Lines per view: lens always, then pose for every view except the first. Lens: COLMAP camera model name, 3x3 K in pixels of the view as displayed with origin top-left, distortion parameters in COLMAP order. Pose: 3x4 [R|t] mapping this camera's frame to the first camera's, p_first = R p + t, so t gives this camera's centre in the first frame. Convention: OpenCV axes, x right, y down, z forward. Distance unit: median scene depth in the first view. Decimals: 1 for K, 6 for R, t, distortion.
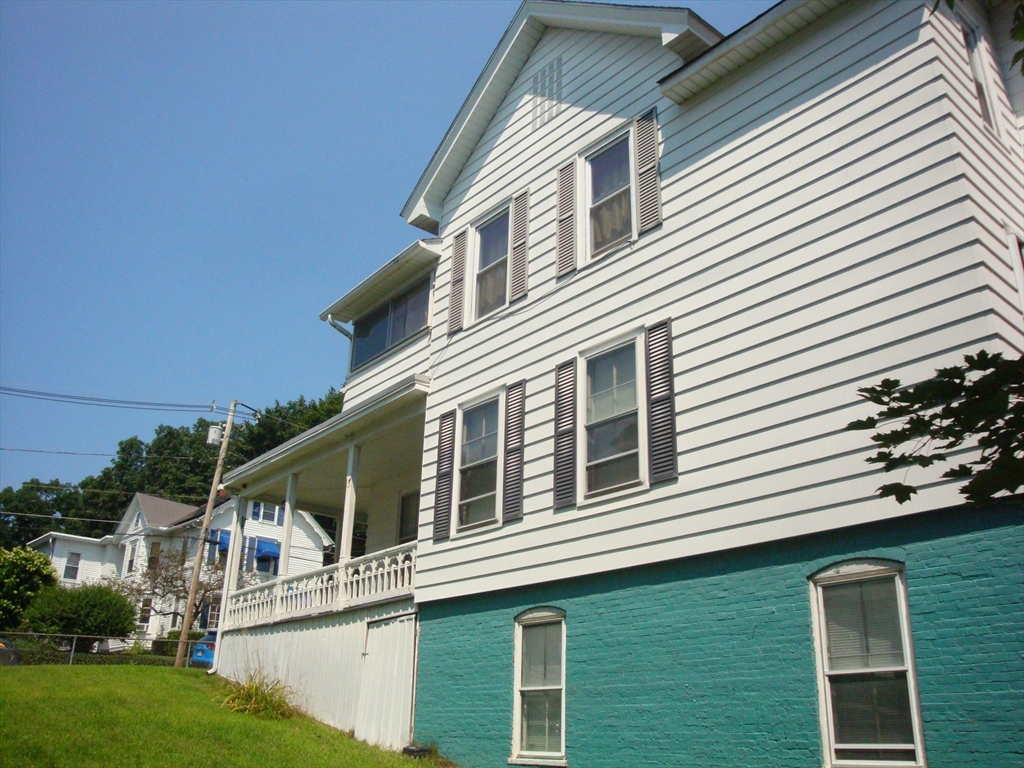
lens RADIAL K [[907.6, 0, 512.0], [0, 907.6, 384.0], [0, 0, 1]] dist [-0.187893, 0.001672]
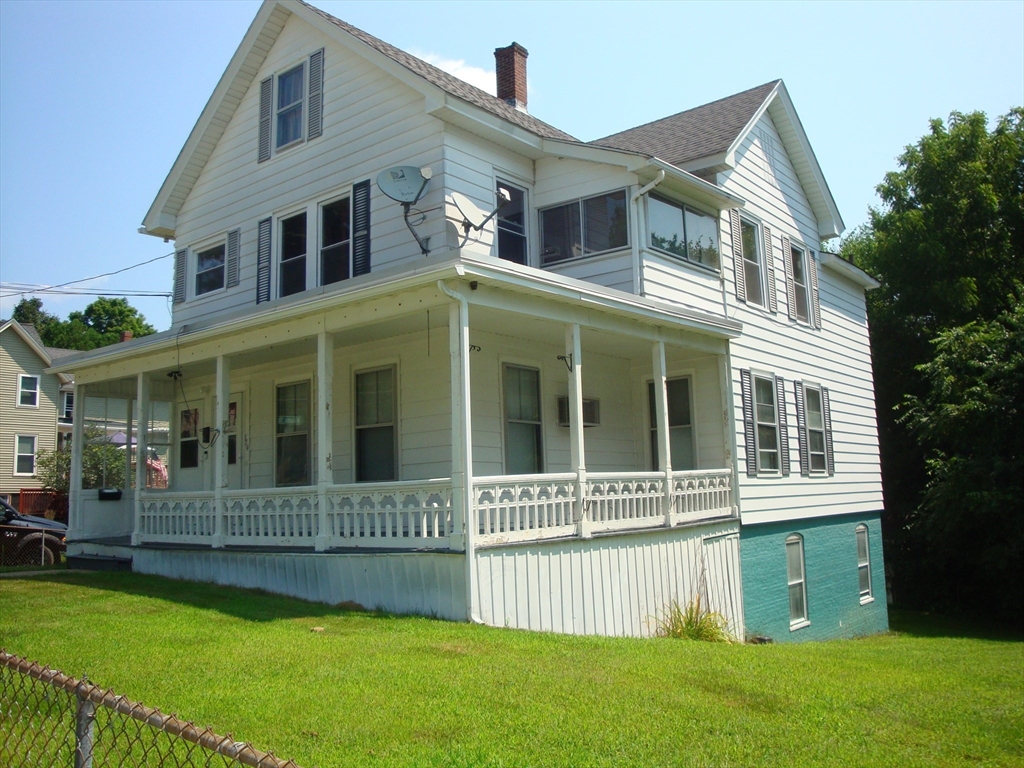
lens RADIAL K [[907.6, 0, 512.0], [0, 907.6, 384.0], [0, 0, 1]] dist [-0.187893, 0.001672]
pose [[-0.171865, 0.101810, 0.979846, -1.260207], [-0.355622, 0.921163, -0.158088, 0.371030], [-0.918692, -0.375625, -0.122110, 1.505222]]
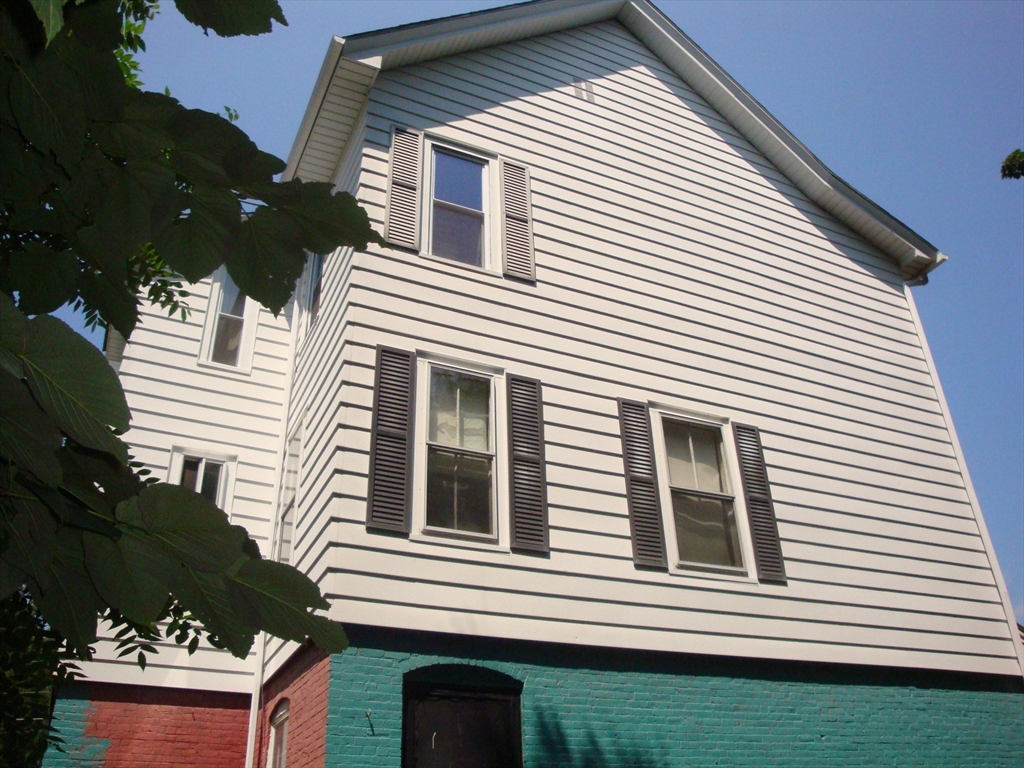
lens RADIAL K [[860.8, 0, 512.0], [0, 860.8, 384.0], [0, 0, 1]] dist [-0.179910, 0.154274]
pose [[0.270414, 0.449276, 0.851485, -0.624230], [-0.342155, 0.871544, -0.351199, 0.267388], [-0.899892, -0.196371, 0.389400, 0.722169]]
